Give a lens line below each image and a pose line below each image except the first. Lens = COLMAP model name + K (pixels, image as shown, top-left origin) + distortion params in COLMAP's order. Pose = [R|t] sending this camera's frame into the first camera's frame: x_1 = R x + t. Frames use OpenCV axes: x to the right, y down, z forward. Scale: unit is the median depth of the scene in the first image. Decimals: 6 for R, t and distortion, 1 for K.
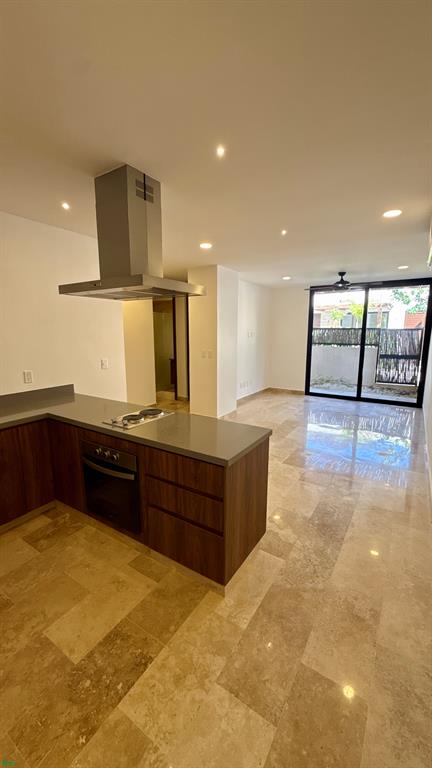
lens RADIAL K [[308.0, 0, 217.6], [0, 308.0, 383.9], [0, 0, 1]] dist [-0.000072, 0.000099]
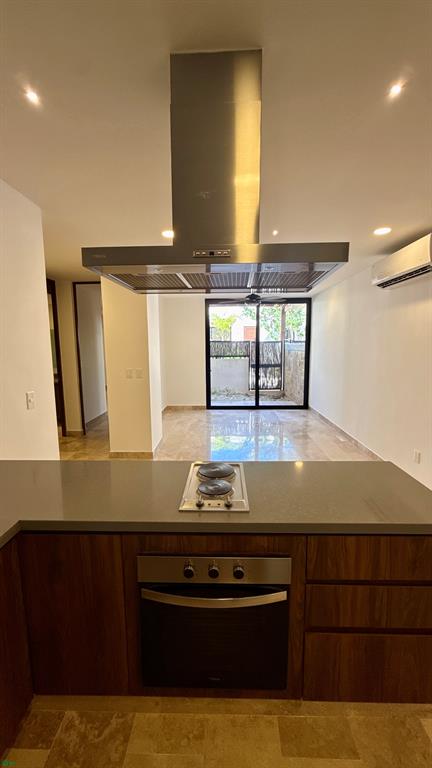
lens RADIAL K [[308.0, 0, 215.9], [0, 308.0, 383.3], [0, 0, 1]] dist [-0.000072, 0.000099]
pose [[0.854701, -0.073206, 0.513932, -0.197050], [0.095771, 0.995249, -0.017507, -0.028297], [-0.510209, 0.064183, 0.857652, 0.165680]]
